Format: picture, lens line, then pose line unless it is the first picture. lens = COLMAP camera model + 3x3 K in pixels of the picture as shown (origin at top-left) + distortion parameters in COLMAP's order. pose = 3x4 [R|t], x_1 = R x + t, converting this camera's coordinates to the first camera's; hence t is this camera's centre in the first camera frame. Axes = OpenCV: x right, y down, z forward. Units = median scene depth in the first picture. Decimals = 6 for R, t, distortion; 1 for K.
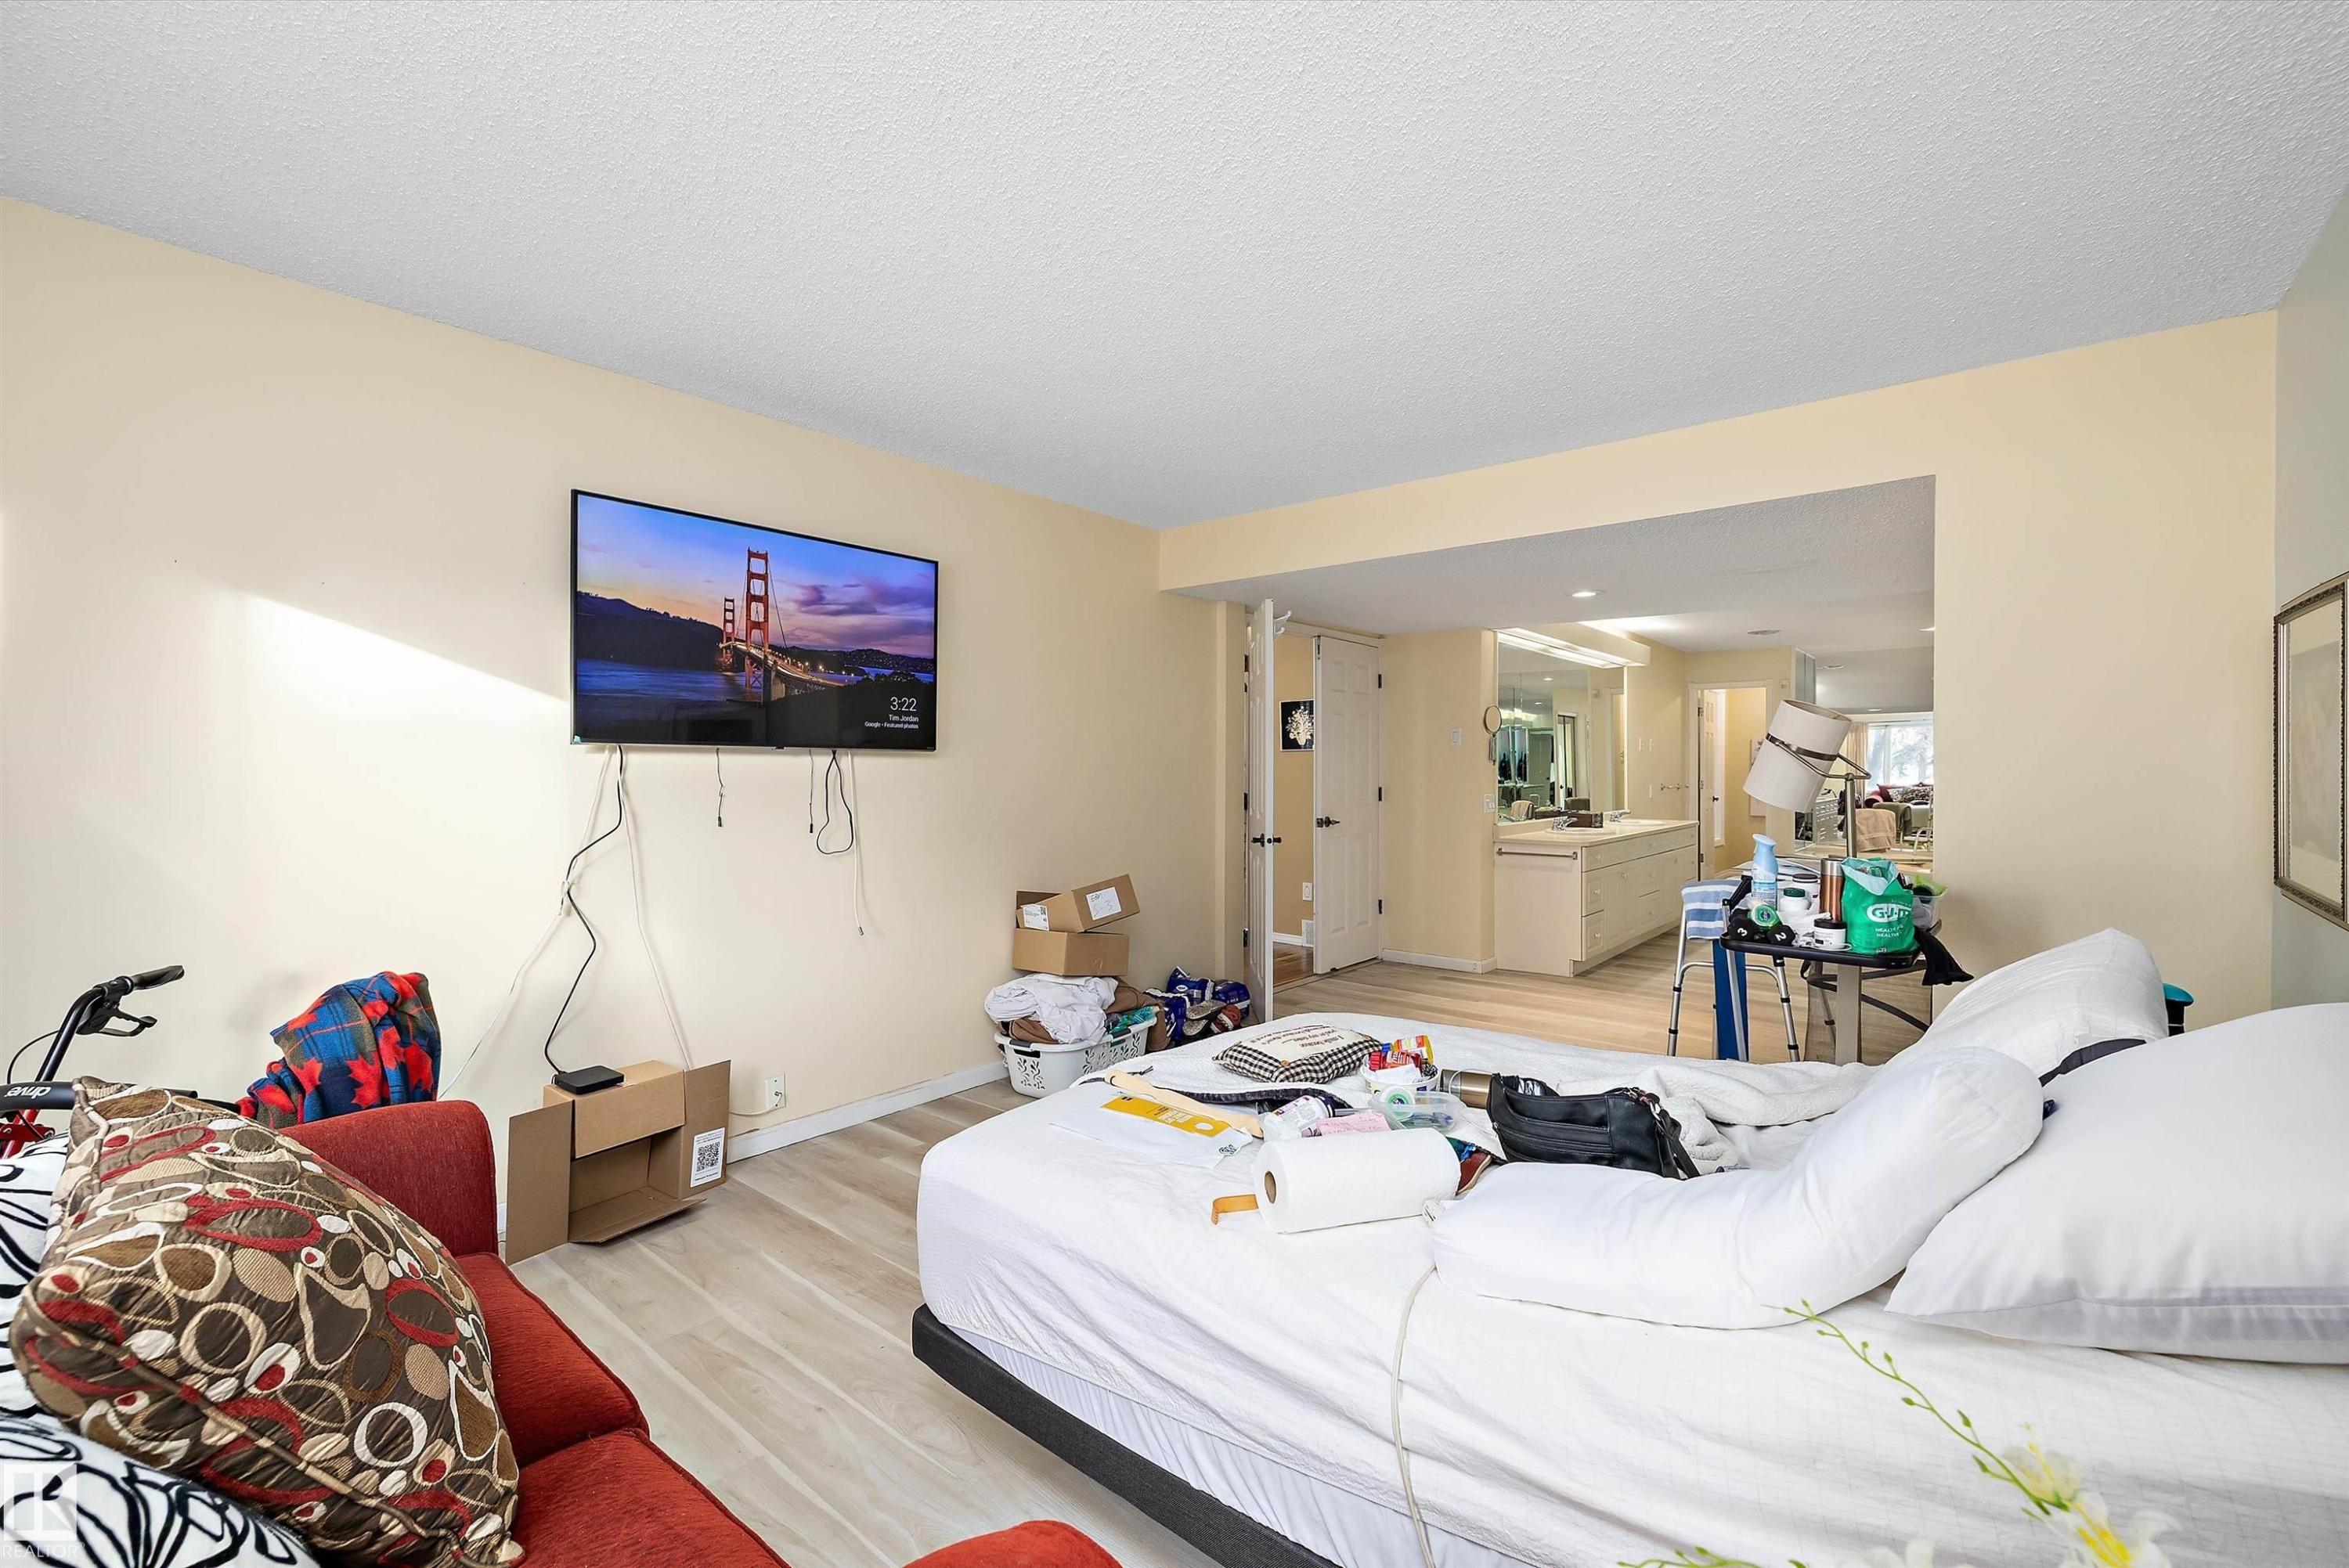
lens RADIAL K [[983.6, 0, 1167.4], [0, 983.6, 767.2], [0, 0, 1]] dist [-0.000394, 0.000273]
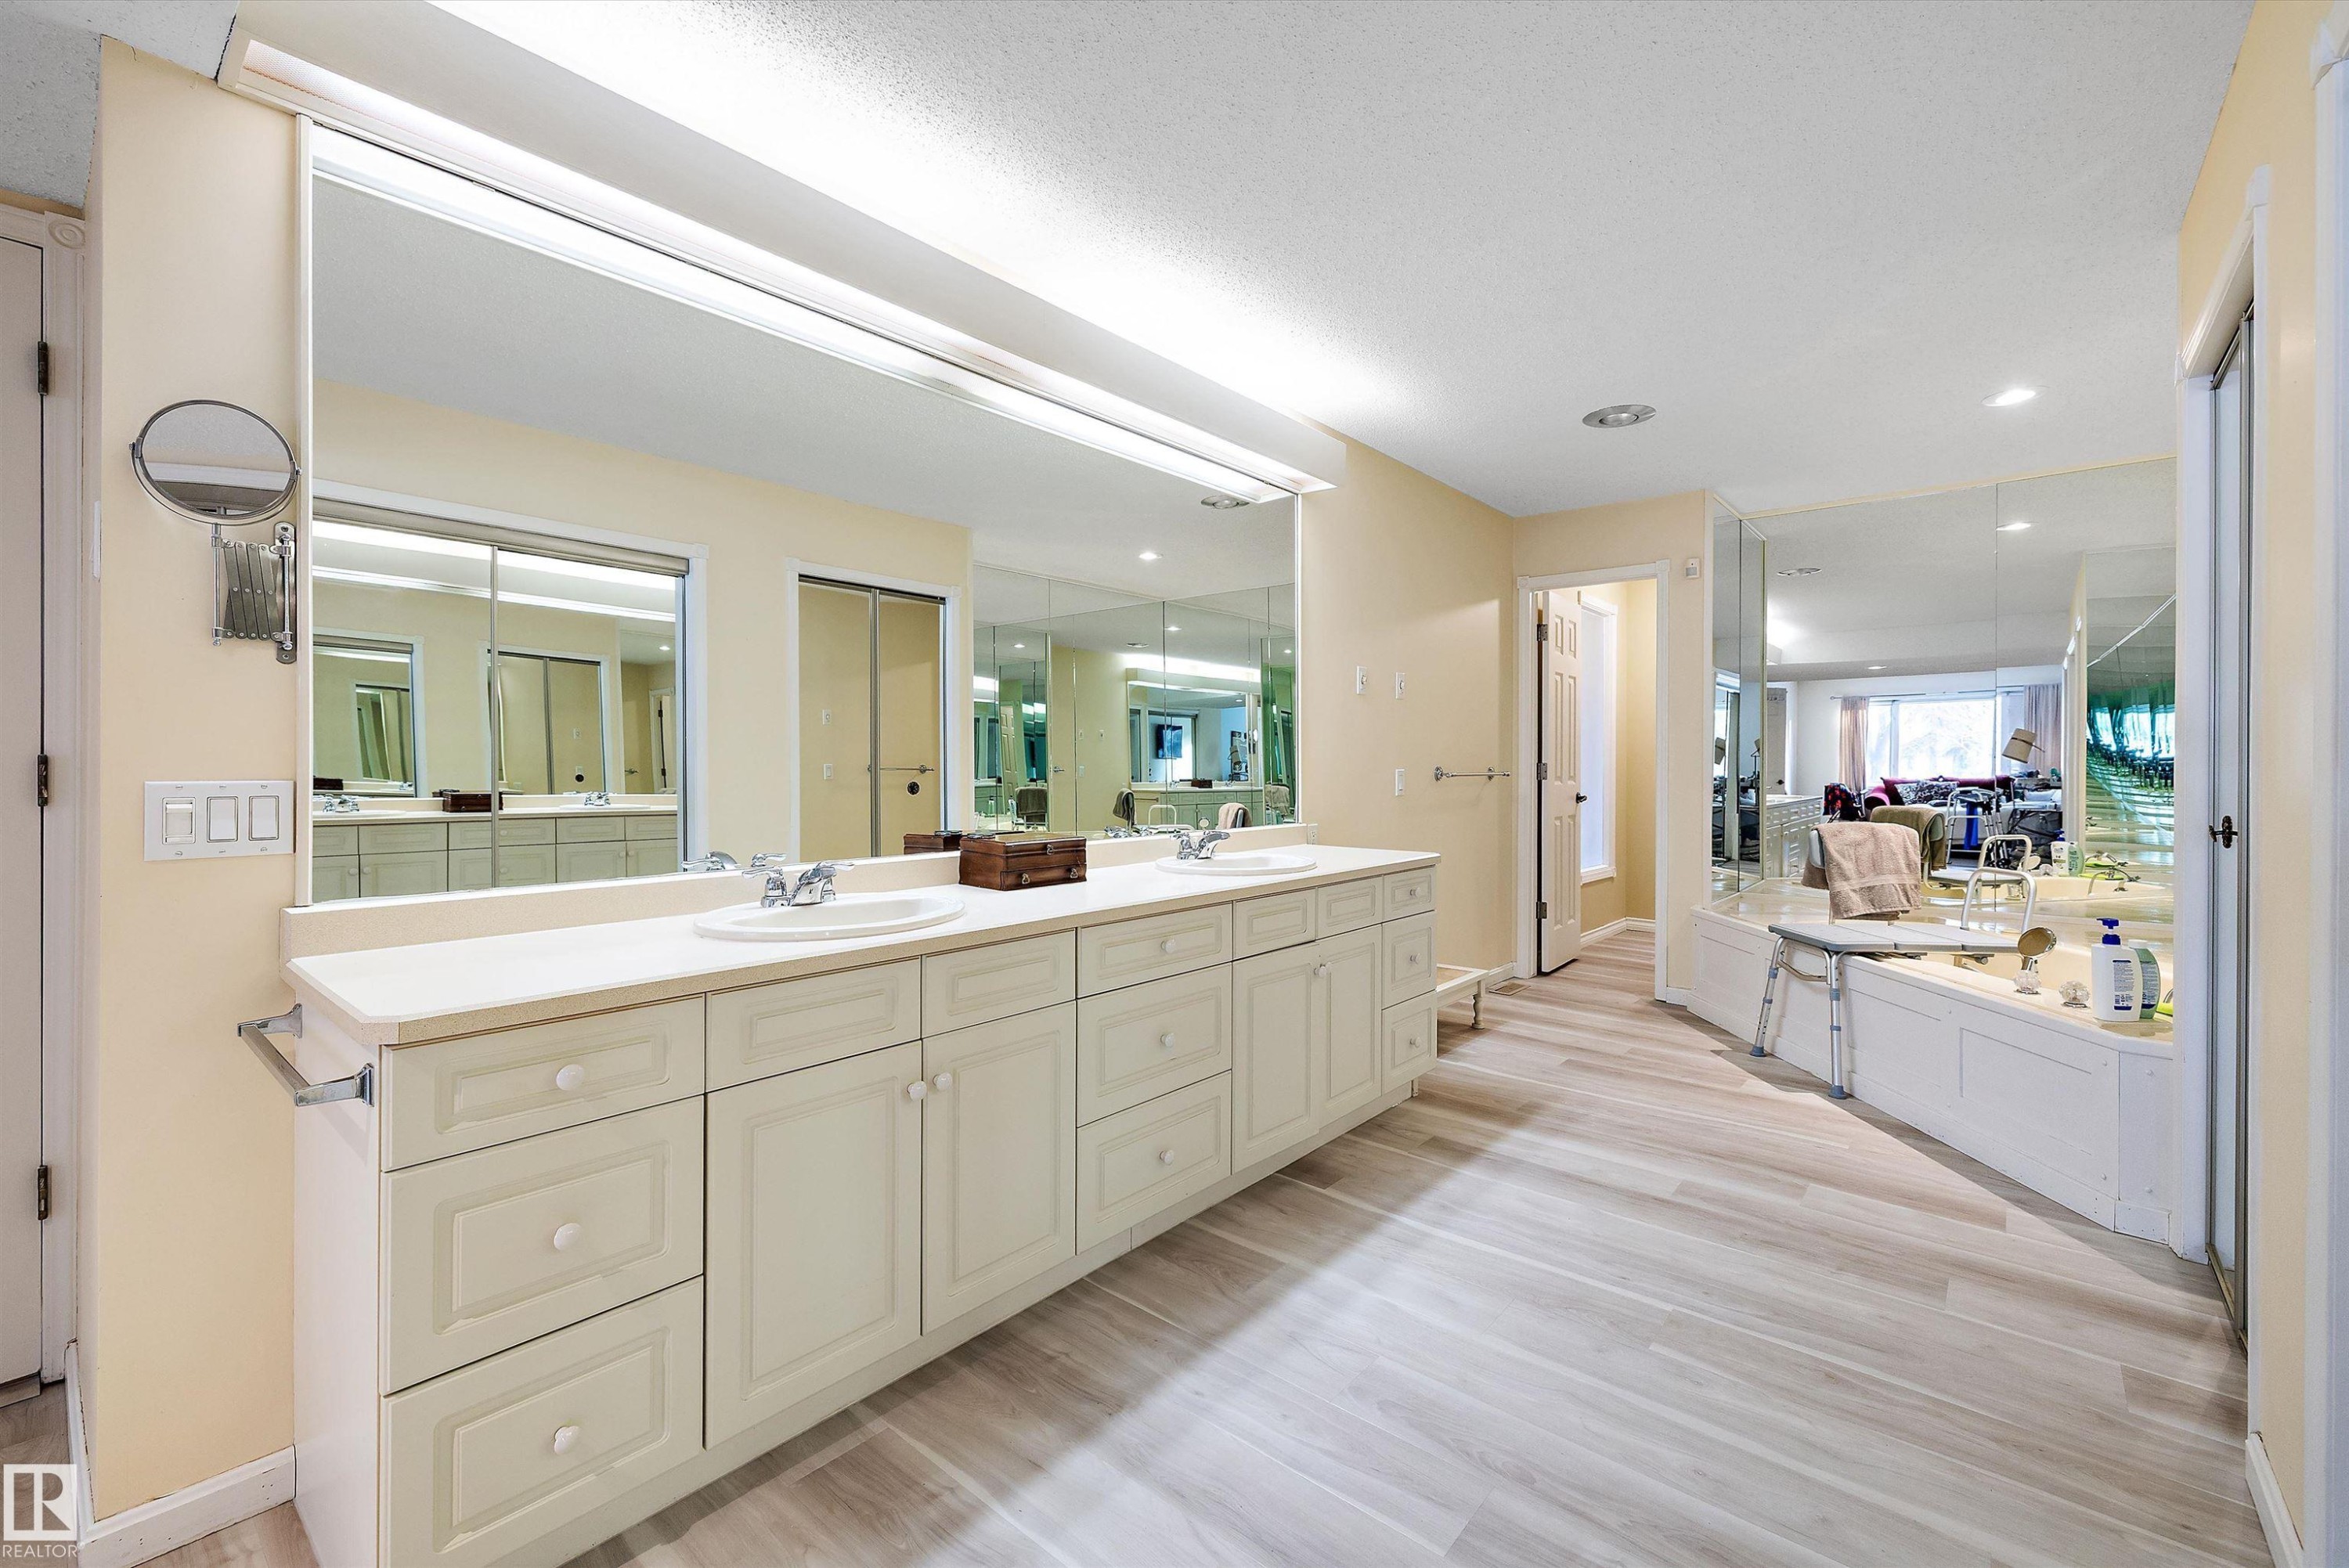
lens RADIAL K [[983.6, 0, 1167.4], [0, 983.6, 767.2], [0, 0, 1]] dist [-0.000394, 0.000273]
pose [[0.999980, 0.006282, -0.001087, 0.302602], [-0.006277, 0.999966, 0.005255, 0.012671], [0.001120, -0.005248, 0.999986, 0.419945]]
